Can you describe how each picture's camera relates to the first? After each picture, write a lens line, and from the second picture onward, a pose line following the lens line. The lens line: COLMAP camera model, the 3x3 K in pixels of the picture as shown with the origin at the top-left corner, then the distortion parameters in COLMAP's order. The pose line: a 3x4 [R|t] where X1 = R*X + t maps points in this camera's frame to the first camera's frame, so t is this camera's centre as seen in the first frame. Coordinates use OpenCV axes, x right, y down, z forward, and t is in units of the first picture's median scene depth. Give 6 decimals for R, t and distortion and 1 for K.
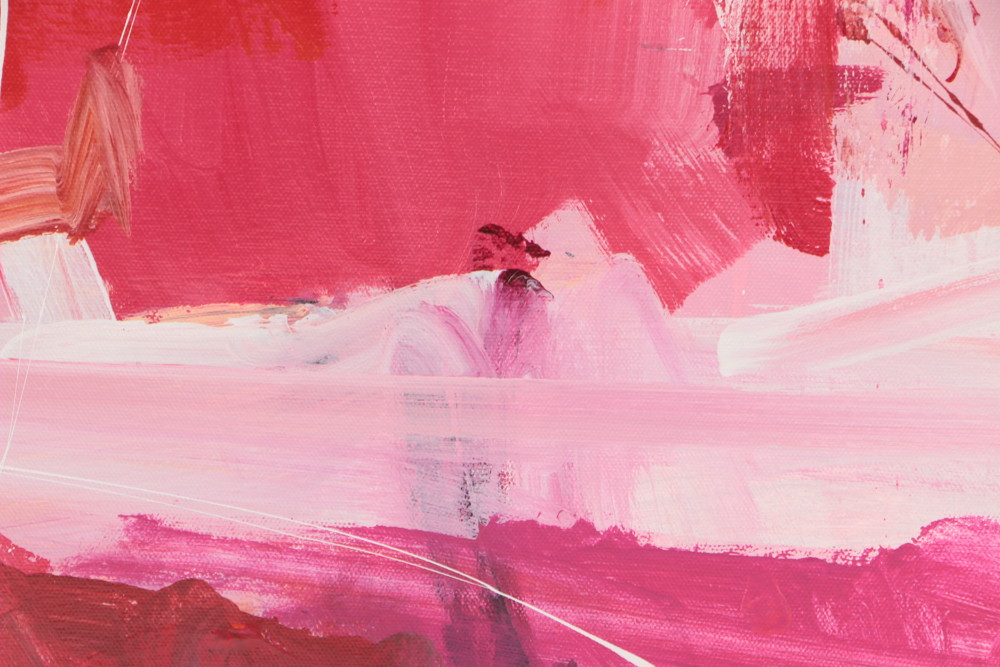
lens RADIAL K [[6016.4, 0, 500.6], [0, 6016.4, 332.8], [0, 0, 1]] dist [2.189315, 0.000000]
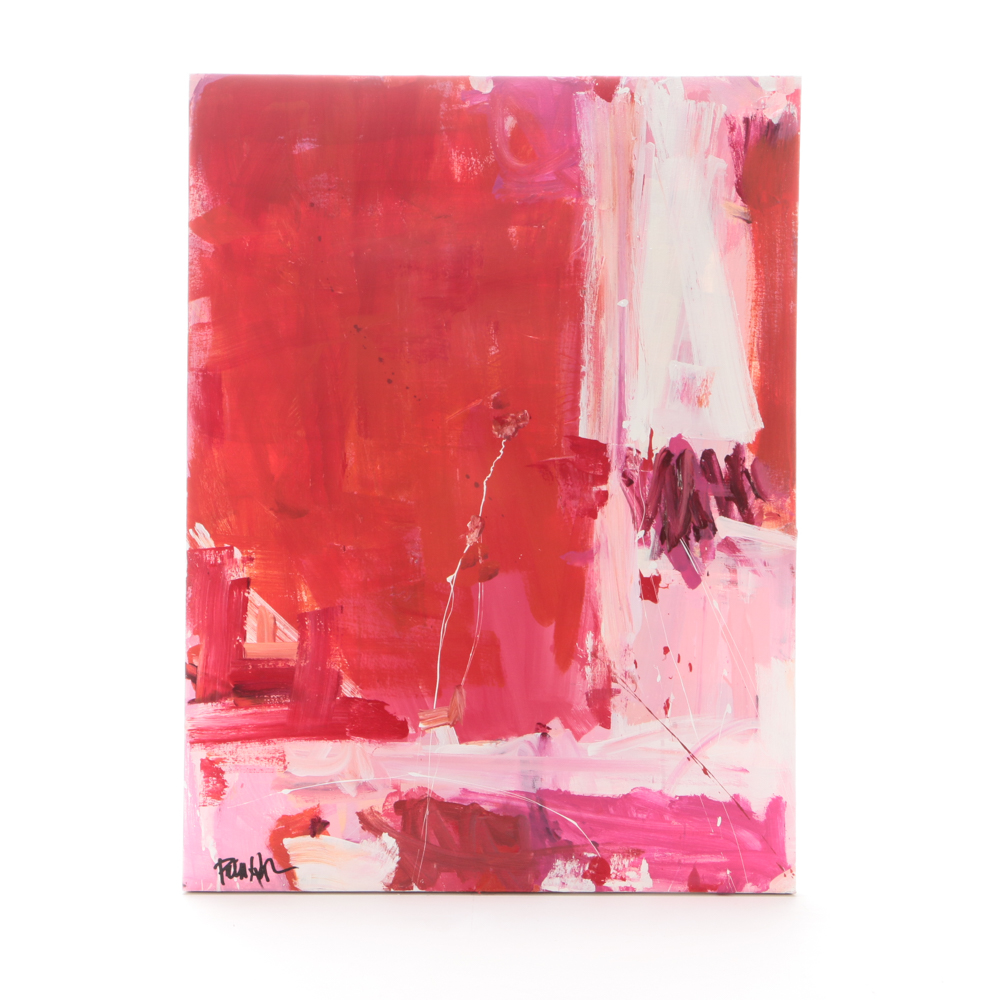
lens RADIAL K [[2977.2, 0, 504.4], [0, 2977.2, 501.2], [0, 0, 1]] dist [0.103565, 0.000000]
pose [[0.999970, -0.001039, -0.007617, -0.010696], [-0.000263, 0.985618, -0.168989, 0.202879], [0.007683, 0.168986, 0.985588, -1.309283]]
